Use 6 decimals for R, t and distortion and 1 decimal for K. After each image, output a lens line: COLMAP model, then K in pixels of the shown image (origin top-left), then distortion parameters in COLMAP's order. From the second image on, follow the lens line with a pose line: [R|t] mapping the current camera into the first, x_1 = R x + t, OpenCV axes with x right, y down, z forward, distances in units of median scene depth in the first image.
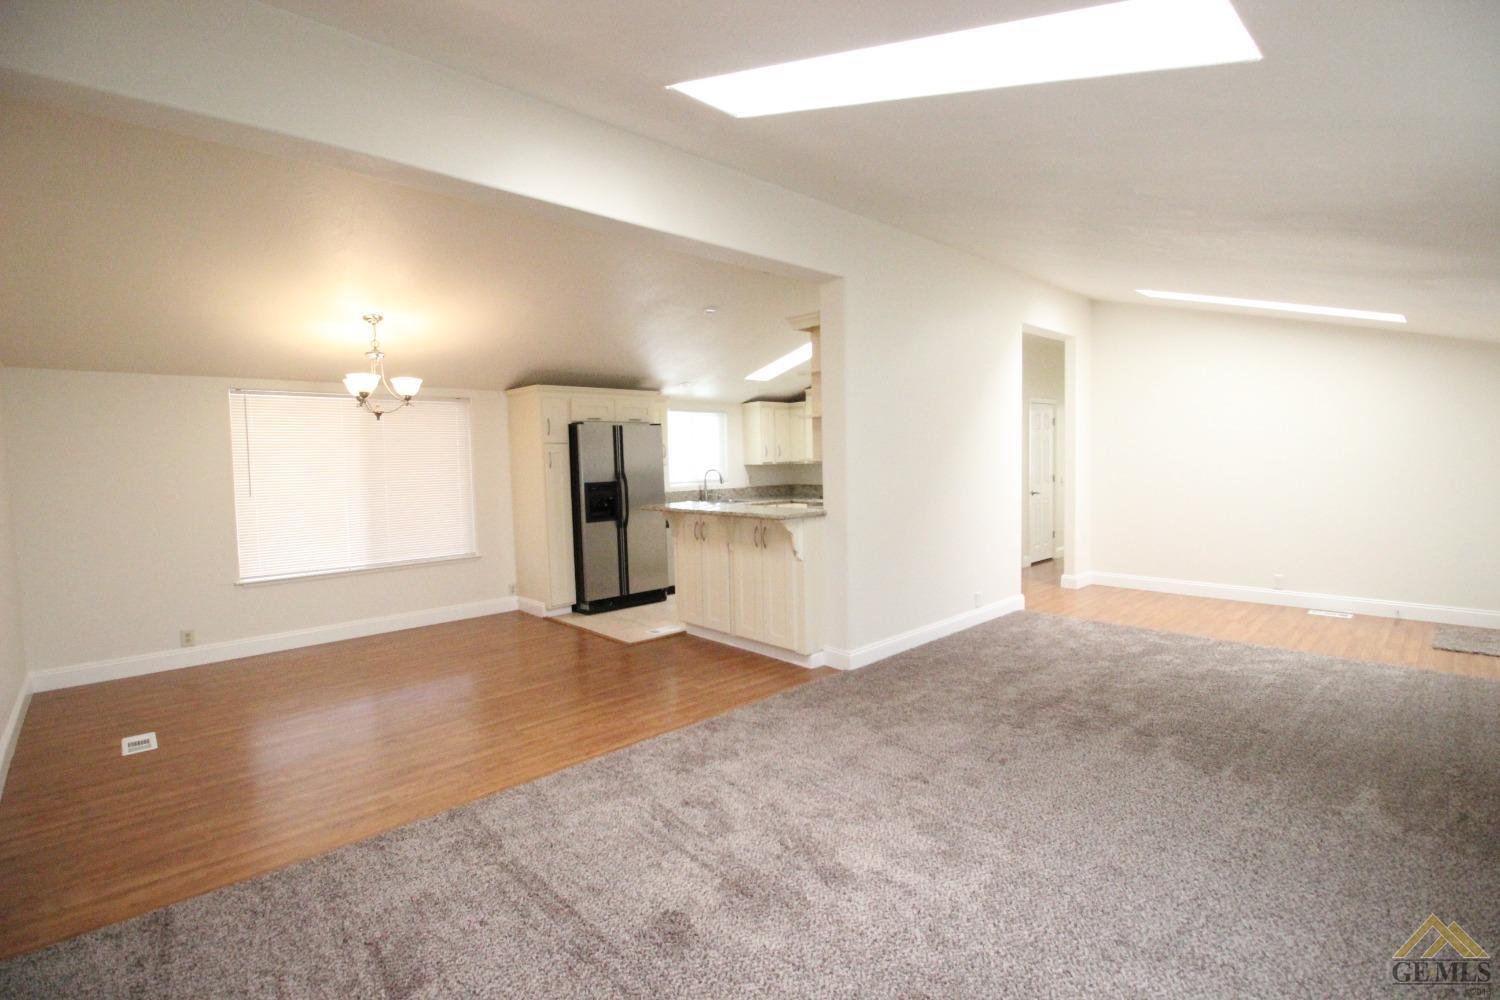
lens RADIAL K [[692.9, 0, 755.8], [0, 692.9, 496.9], [0, 0, 1]] dist [-0.008164, -0.008067]
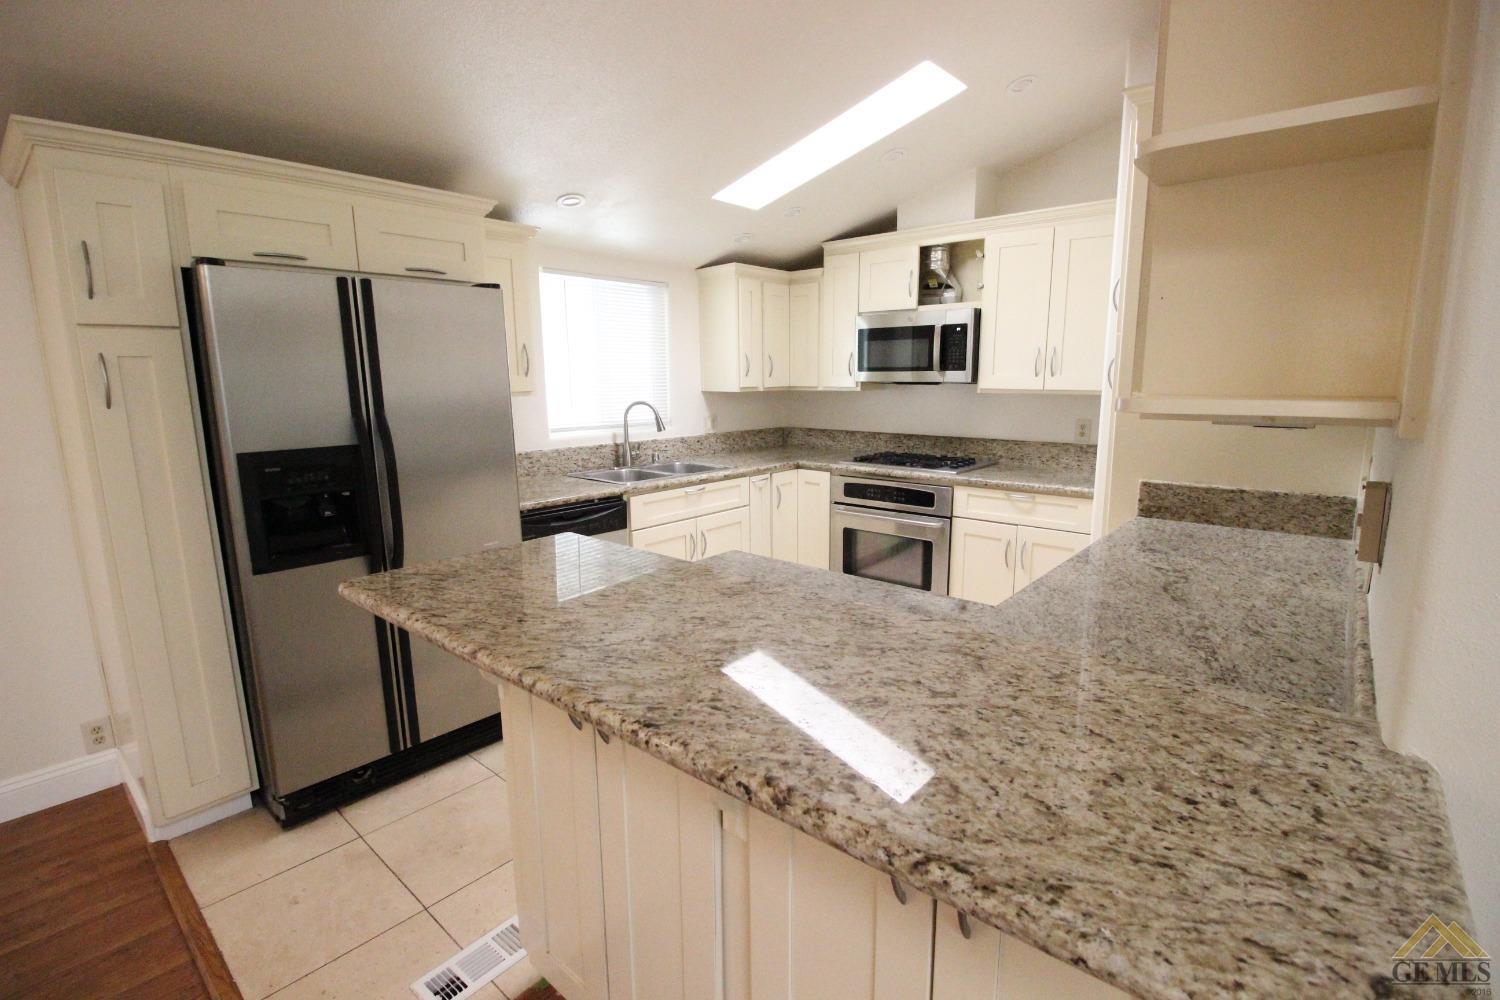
lens RADIAL K [[692.9, 0, 759.5], [0, 692.9, 496.5], [0, 0, 1]] dist [-0.008164, -0.008067]
pose [[0.994439, -0.003644, 0.105253, -0.040047], [-0.008563, 0.993295, 0.115291, -0.038989], [-0.104968, -0.115551, 0.987740, 0.651732]]
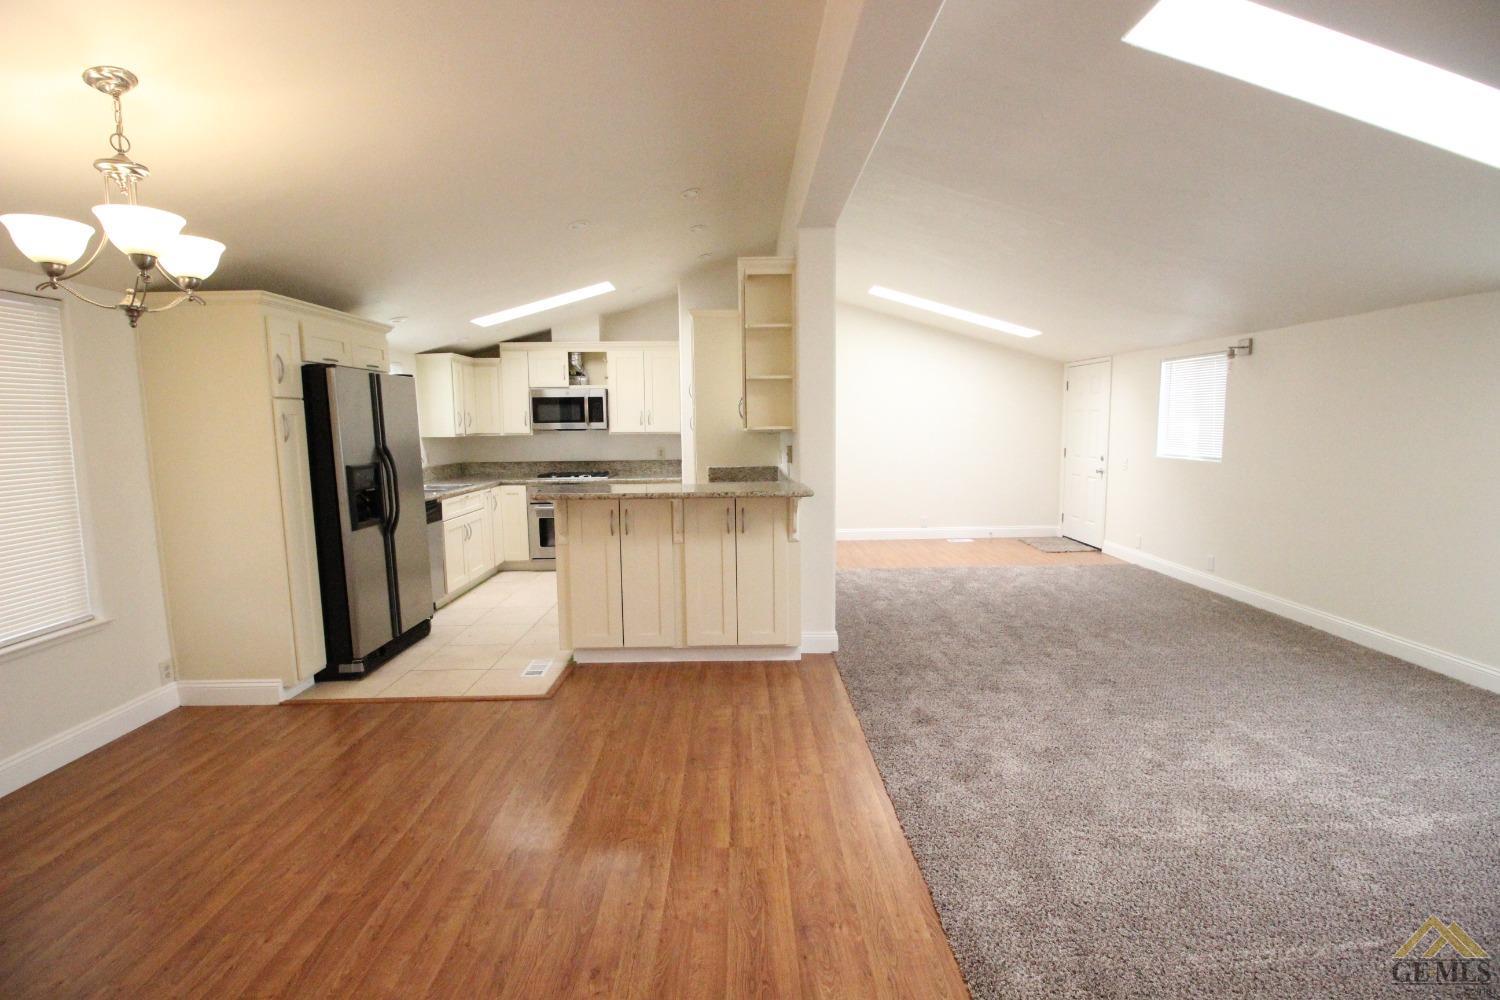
lens RADIAL K [[692.9, 0, 763.3], [0, 692.9, 497.6], [0, 0, 1]] dist [-0.008164, -0.008067]
pose [[0.662753, -0.066892, 0.745845, -0.453273], [0.039525, 0.997739, 0.054361, -0.010776], [-0.747795, -0.006548, 0.663898, 0.324121]]
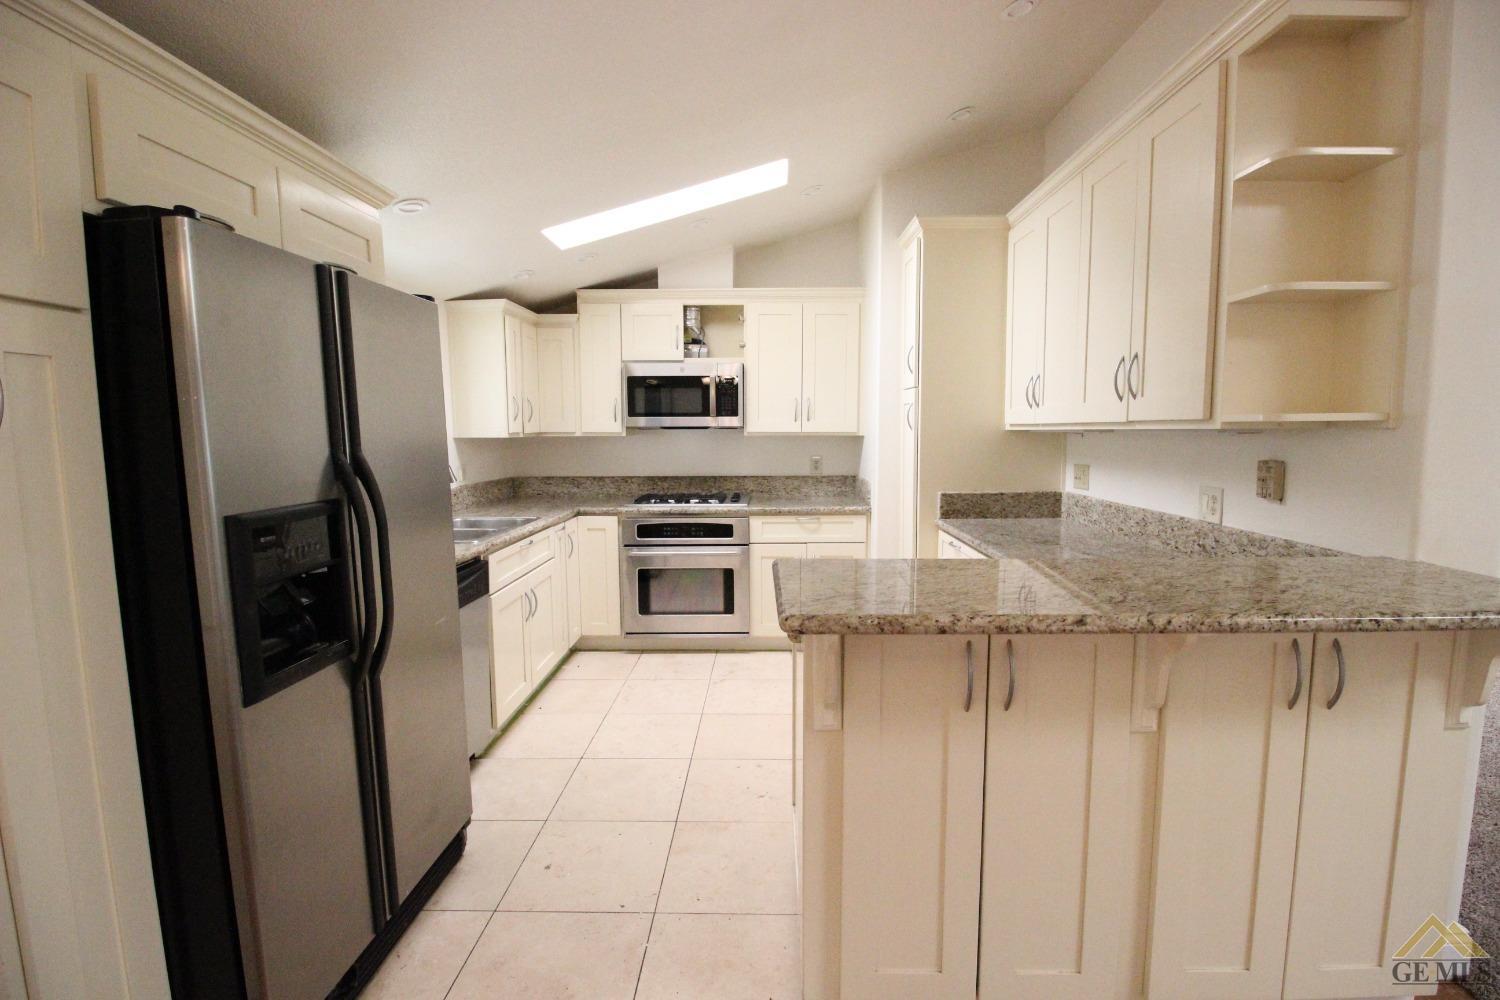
lens RADIAL K [[692.9, 0, 757.6], [0, 692.9, 496.4], [0, 0, 1]] dist [-0.008164, -0.008067]
pose [[0.699321, -0.052683, 0.712864, -0.279022], [0.031147, 0.998579, 0.043244, -0.029434], [-0.714129, -0.008037, 0.699968, 0.741765]]
